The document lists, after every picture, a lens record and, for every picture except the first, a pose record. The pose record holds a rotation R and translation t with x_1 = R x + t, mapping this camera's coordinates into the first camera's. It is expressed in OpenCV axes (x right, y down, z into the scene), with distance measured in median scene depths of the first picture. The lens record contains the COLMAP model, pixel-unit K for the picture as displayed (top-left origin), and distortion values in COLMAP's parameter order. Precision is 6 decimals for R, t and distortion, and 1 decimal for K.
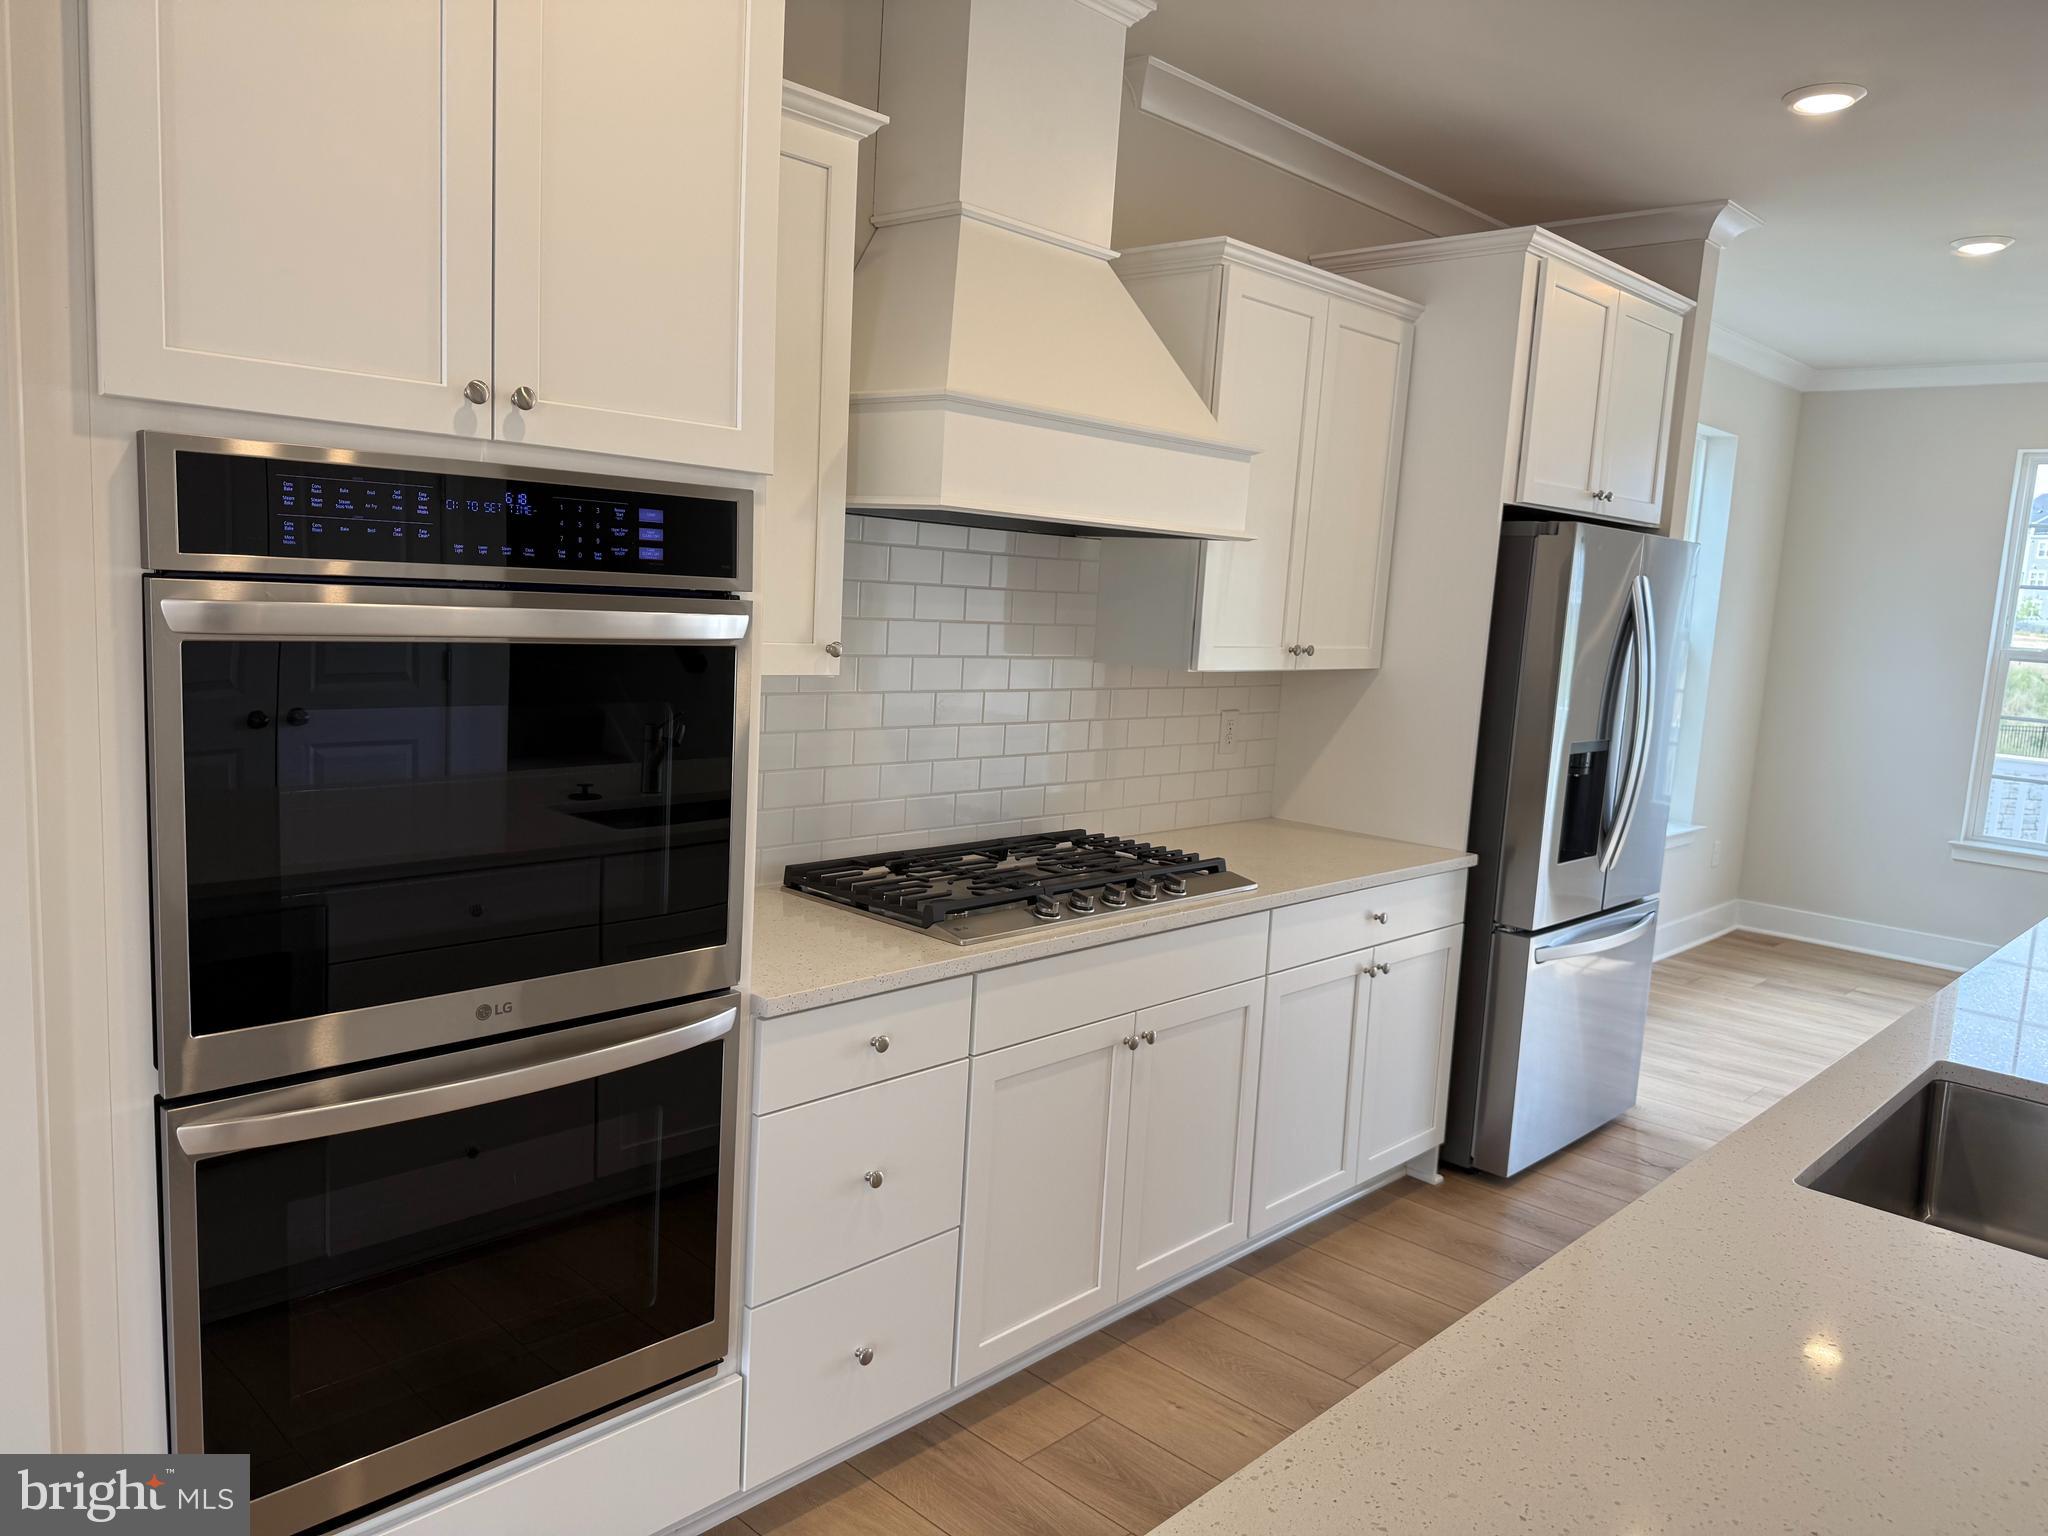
lens RADIAL K [[1437.3, 0, 1058.6], [0, 1437.3, 817.0], [0, 0, 1]] dist [0.038802, -0.041848]
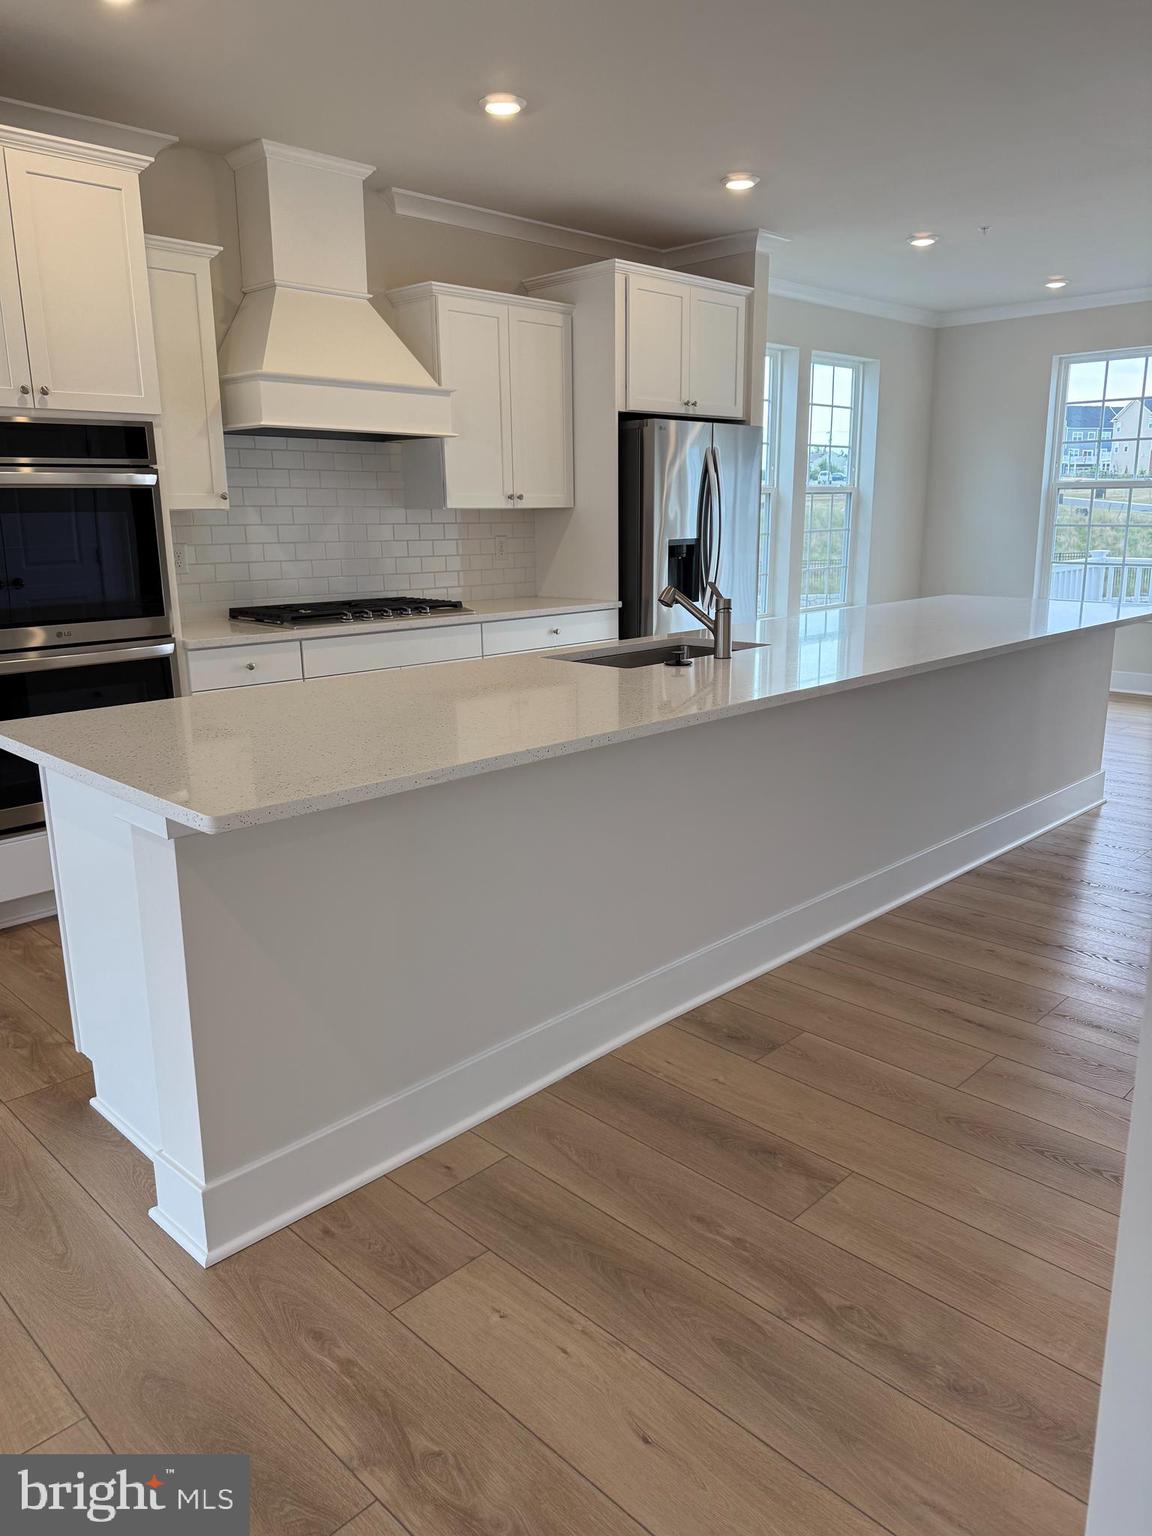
lens RADIAL K [[1078.0, 0, 588.7], [0, 1078.0, 780.4], [0, 0, 1]] dist [0.038802, -0.041848]
pose [[0.997328, -0.053532, -0.049712, 0.383494], [0.057674, 0.994624, 0.086007, 0.171516], [0.044840, -0.088644, 0.995054, -0.557512]]
